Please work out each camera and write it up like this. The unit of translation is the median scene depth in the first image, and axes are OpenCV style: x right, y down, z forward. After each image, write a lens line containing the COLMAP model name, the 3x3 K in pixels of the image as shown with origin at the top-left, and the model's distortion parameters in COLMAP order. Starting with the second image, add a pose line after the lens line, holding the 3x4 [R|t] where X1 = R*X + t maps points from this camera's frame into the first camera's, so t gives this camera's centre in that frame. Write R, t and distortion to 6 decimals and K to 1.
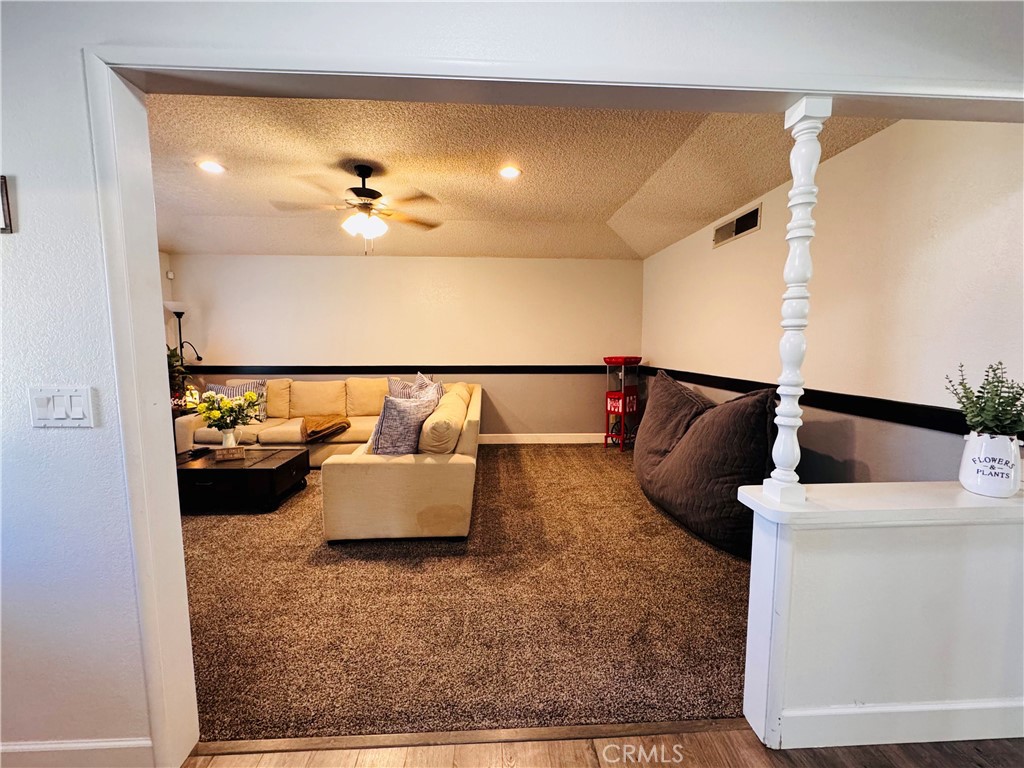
lens RADIAL K [[415.9, 0, 507.7], [0, 415.9, 384.5], [0, 0, 1]] dist [-0.006057, 0.000885]
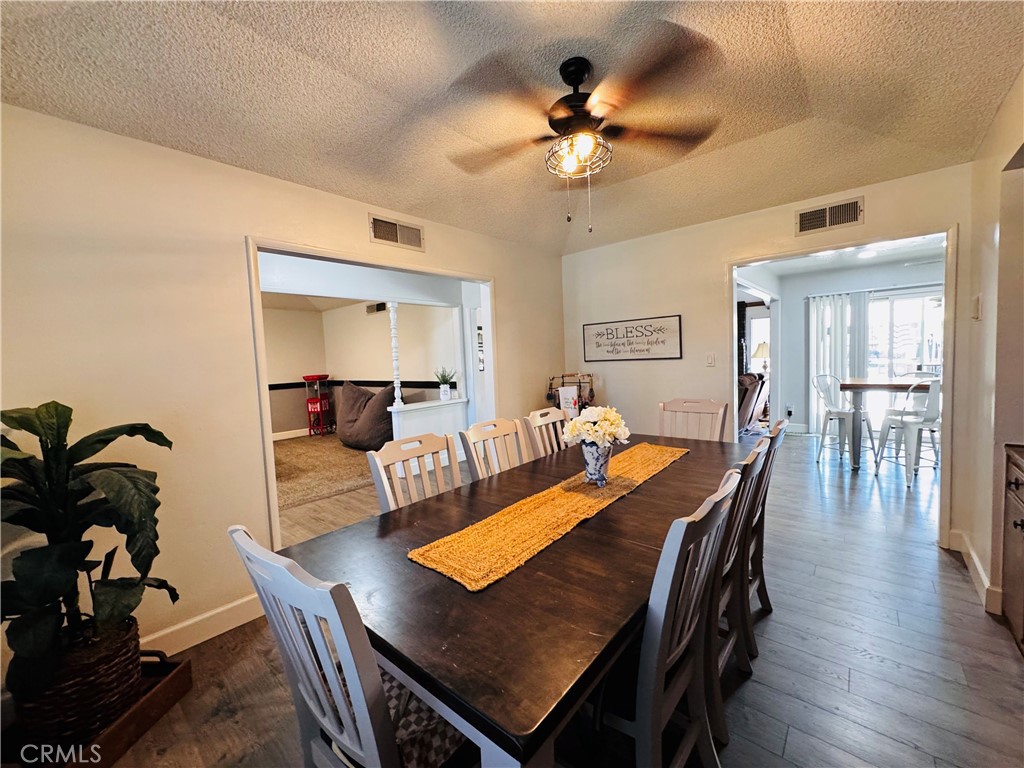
lens RADIAL K [[415.9, 0, 509.4], [0, 415.9, 385.4], [0, 0, 1]] dist [-0.006057, 0.000885]
pose [[0.701107, -0.079836, 0.708573, -0.454568], [0.113375, 0.993552, -0.000236, 0.075047], [-0.703985, 0.080500, 0.705637, -0.846559]]
